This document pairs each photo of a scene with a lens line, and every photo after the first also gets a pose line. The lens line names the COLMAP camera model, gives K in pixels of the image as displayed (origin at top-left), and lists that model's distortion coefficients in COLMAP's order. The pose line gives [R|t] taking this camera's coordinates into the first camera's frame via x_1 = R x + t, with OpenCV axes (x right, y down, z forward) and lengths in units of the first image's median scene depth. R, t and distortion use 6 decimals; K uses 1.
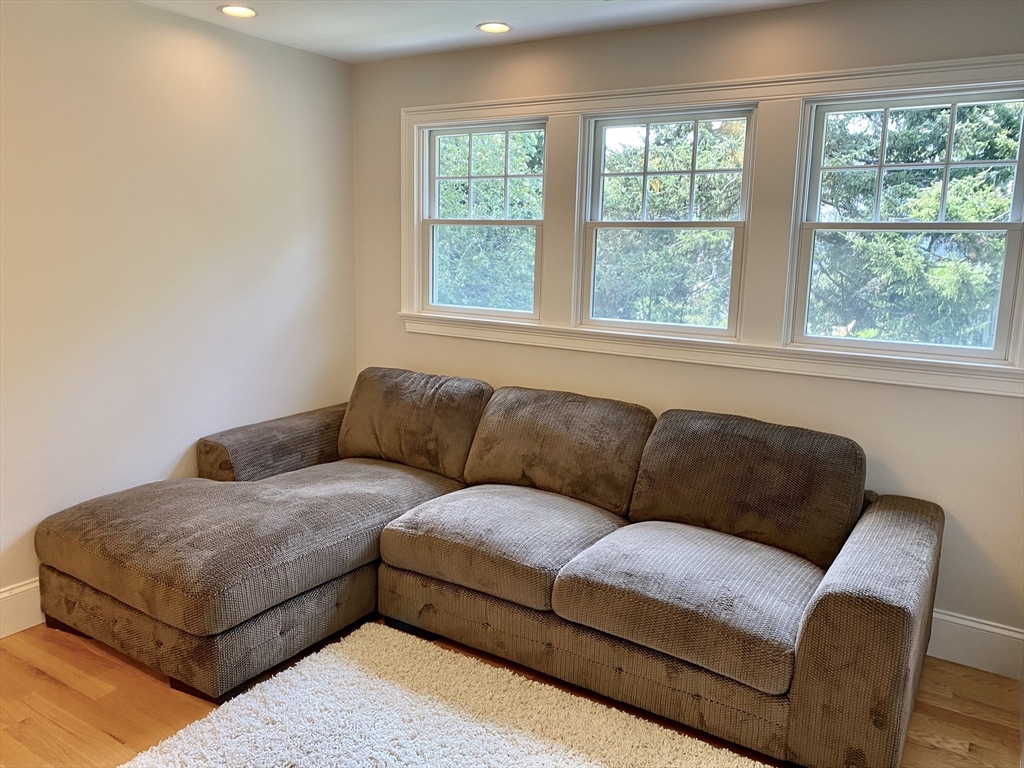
lens RADIAL K [[778.5, 0, 516.4], [0, 778.5, 389.1], [0, 0, 1]] dist [0.029791, -0.006170]
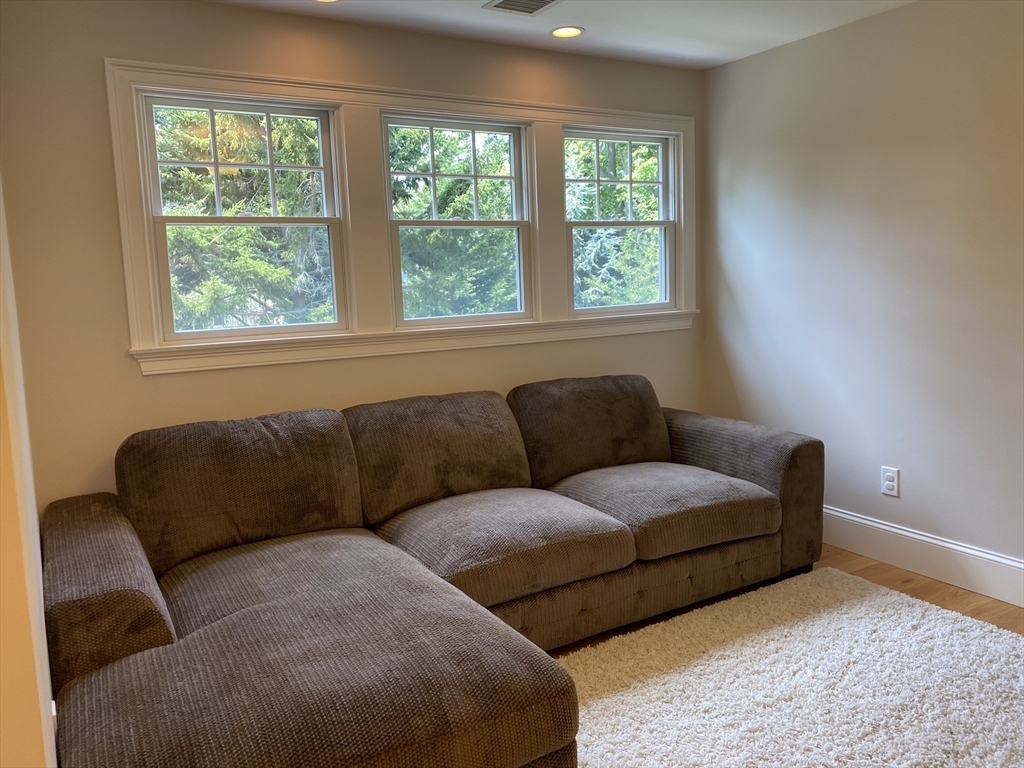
lens RADIAL K [[778.5, 0, 516.1], [0, 778.5, 377.8], [0, 0, 1]] dist [0.029791, -0.006170]
pose [[0.444199, -0.183878, 0.876856, -0.672113], [0.185034, 0.976440, 0.111026, -0.095375], [-0.876613, 0.112930, 0.467758, 0.398929]]
